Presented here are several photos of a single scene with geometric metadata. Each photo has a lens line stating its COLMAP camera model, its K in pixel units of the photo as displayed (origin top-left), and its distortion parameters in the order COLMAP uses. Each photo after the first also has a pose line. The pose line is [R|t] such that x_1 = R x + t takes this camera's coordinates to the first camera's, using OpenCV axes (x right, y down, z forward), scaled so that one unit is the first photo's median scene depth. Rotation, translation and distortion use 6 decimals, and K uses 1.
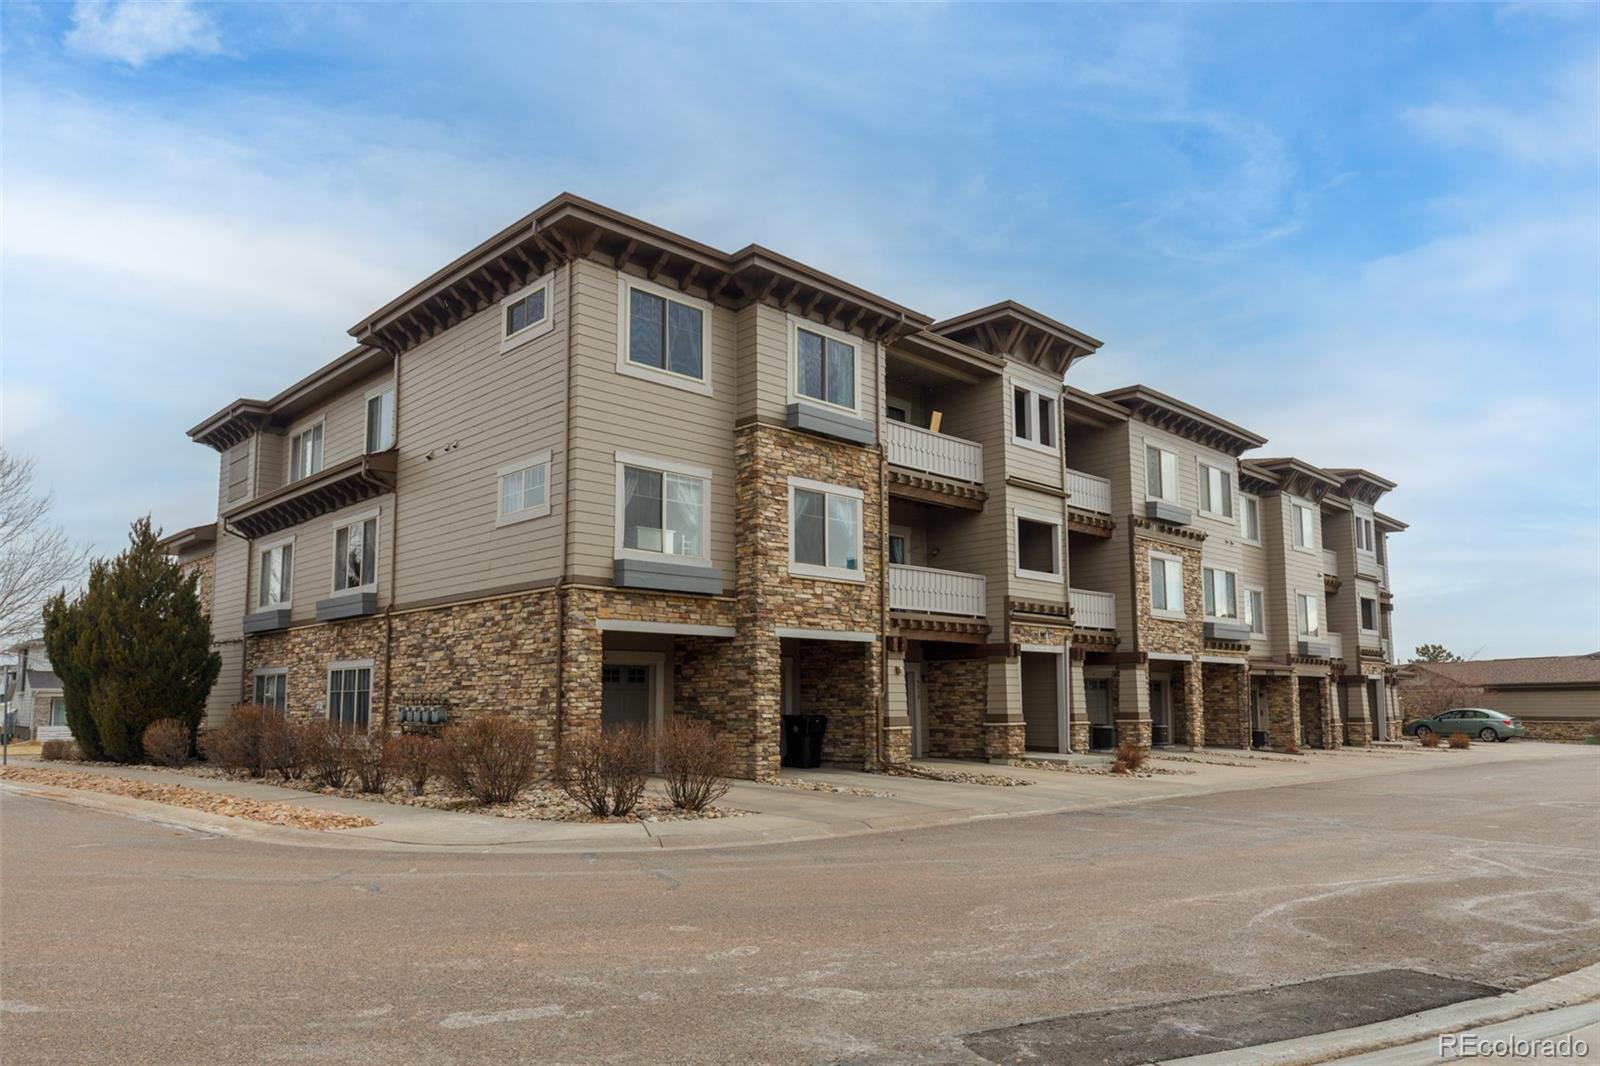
lens RADIAL K [[1060.2, 0, 802.3], [0, 1060.2, 539.6], [0, 0, 1]] dist [-0.000945, -0.000031]
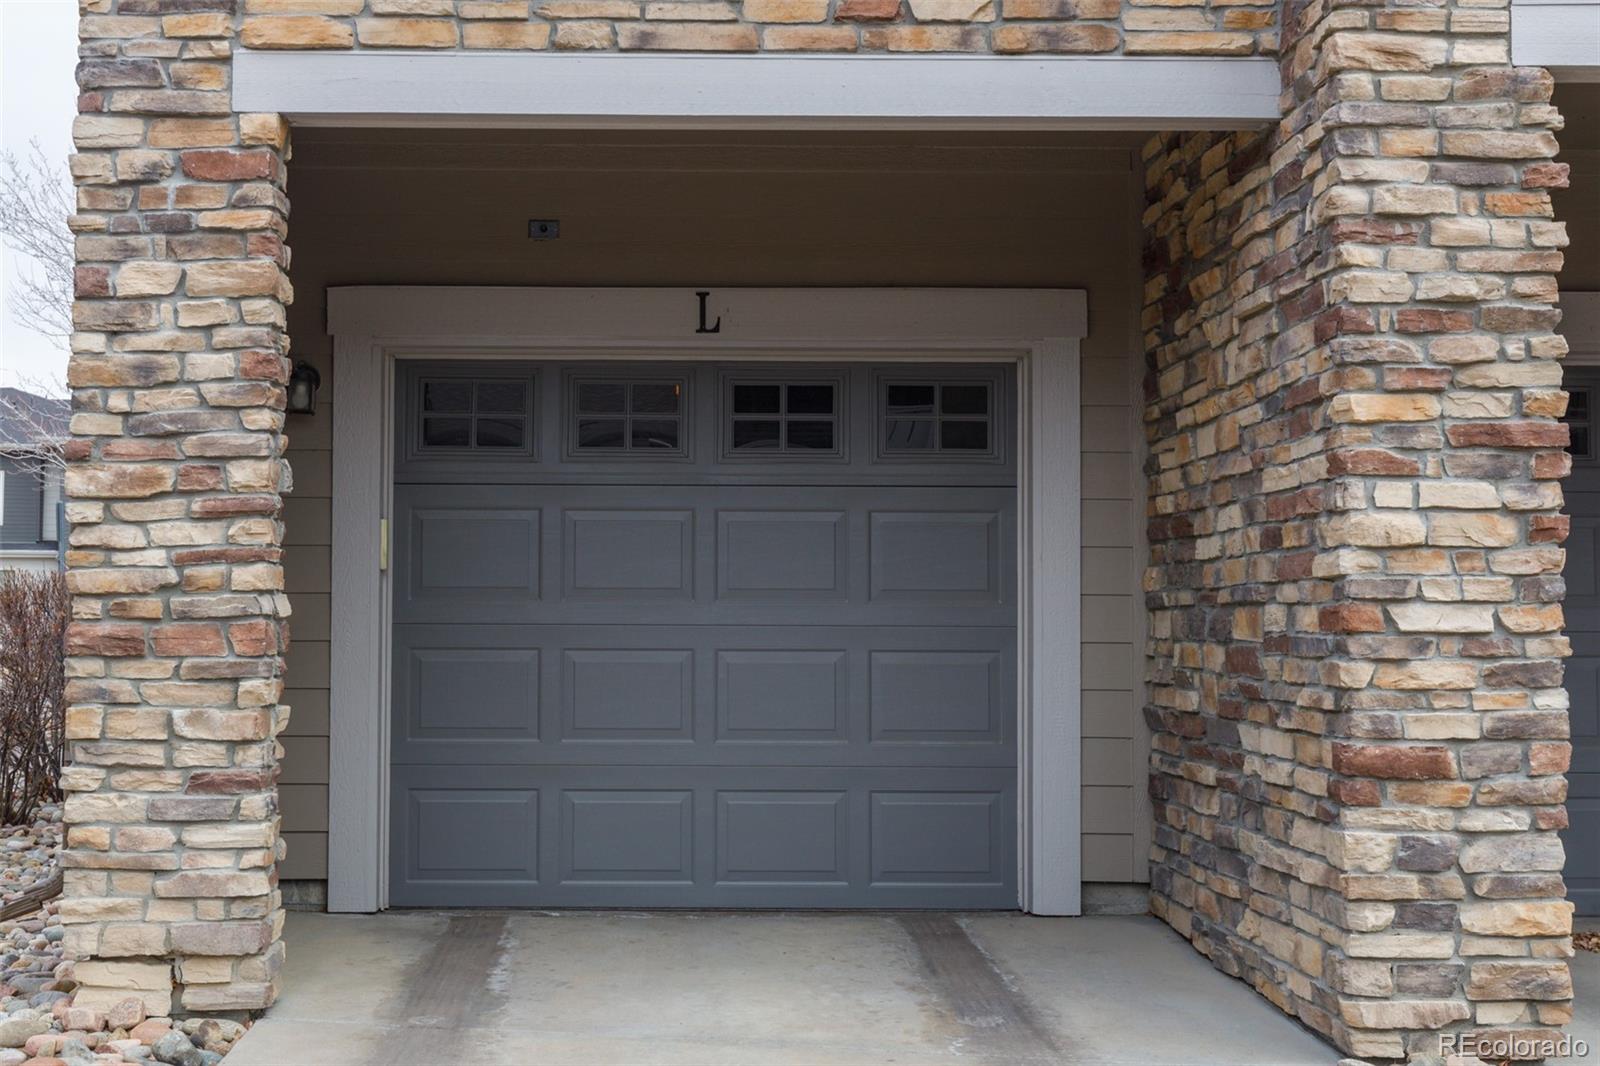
lens RADIAL K [[2057.1, 0, 800.4], [0, 2057.1, 528.4], [0, 0, 1]] dist [-0.027350, 0.000000]
pose [[0.717628, -0.021268, -0.696102, 0.096381], [0.097636, 0.992734, 0.070325, 0.125553], [0.689549, -0.118431, 0.714490, 0.741026]]
